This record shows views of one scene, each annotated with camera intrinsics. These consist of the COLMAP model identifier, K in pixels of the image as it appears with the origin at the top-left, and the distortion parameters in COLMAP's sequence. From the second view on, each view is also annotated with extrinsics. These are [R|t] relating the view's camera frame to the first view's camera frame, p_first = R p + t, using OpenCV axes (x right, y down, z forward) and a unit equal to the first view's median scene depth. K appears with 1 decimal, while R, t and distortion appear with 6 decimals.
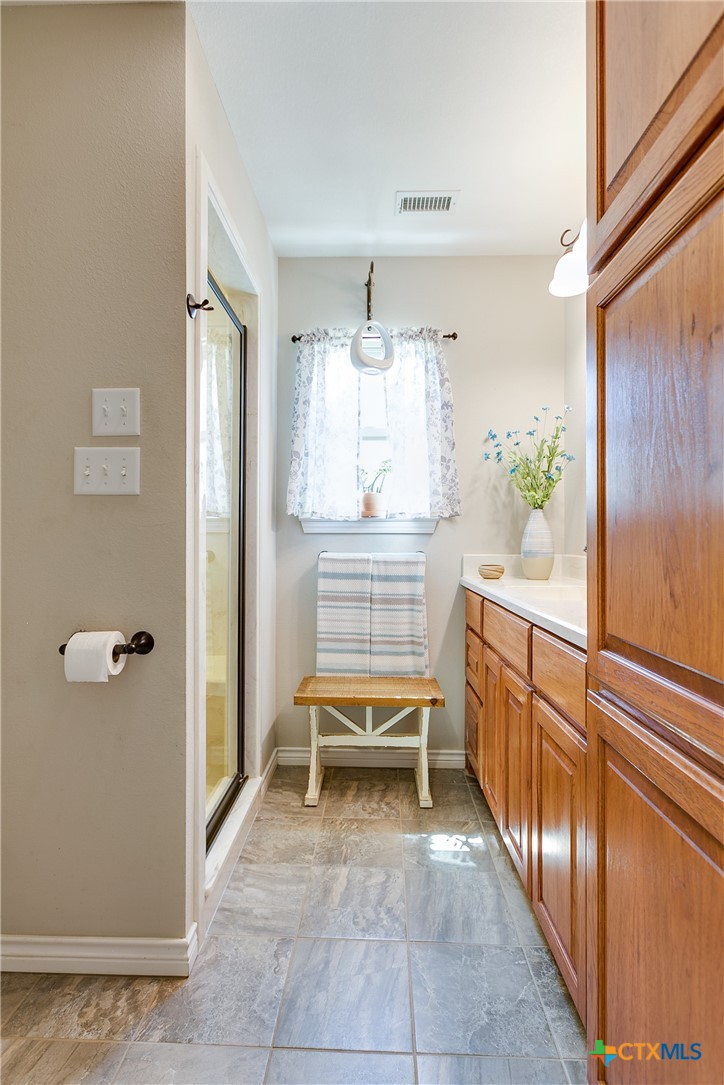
lens RADIAL K [[515.4, 0, 362.0], [0, 515.4, 542.5], [0, 0, 1]] dist [0.000696, 0.000018]
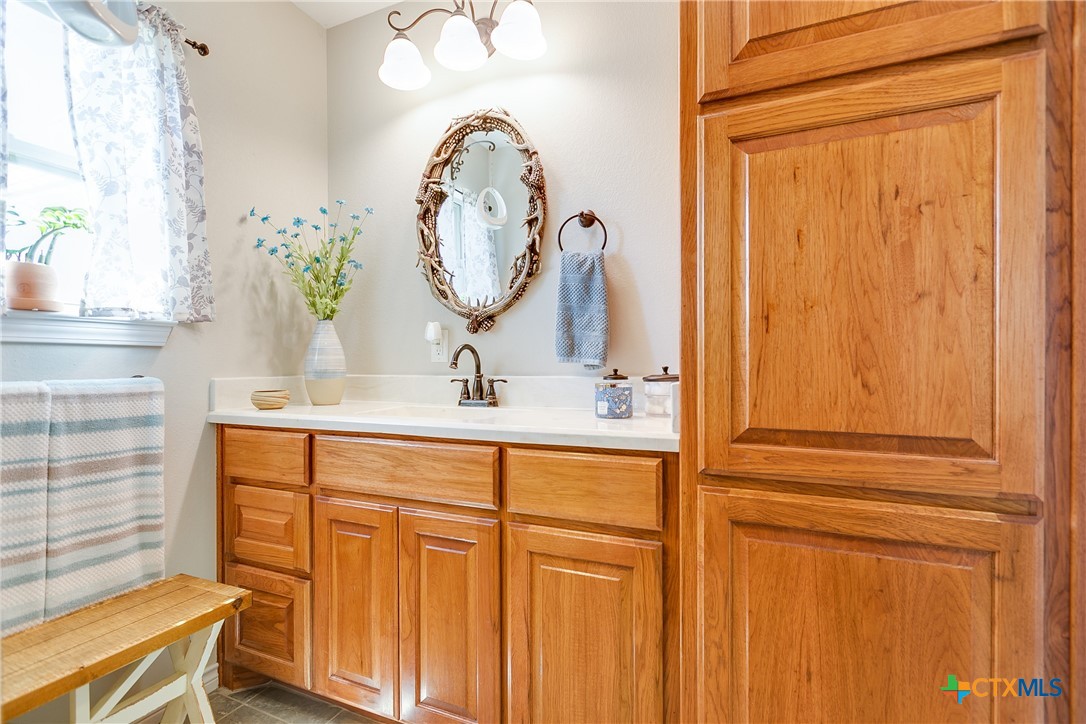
lens RADIAL K [[492.0, 0, 543.2], [0, 492.0, 372.6], [0, 0, 1]] dist [0.000374, -0.000017]
pose [[0.371313, -0.018882, 0.928316, -0.253792], [0.011487, 0.999810, 0.015741, 0.010297], [-0.928437, 0.004818, 0.371460, 0.359438]]
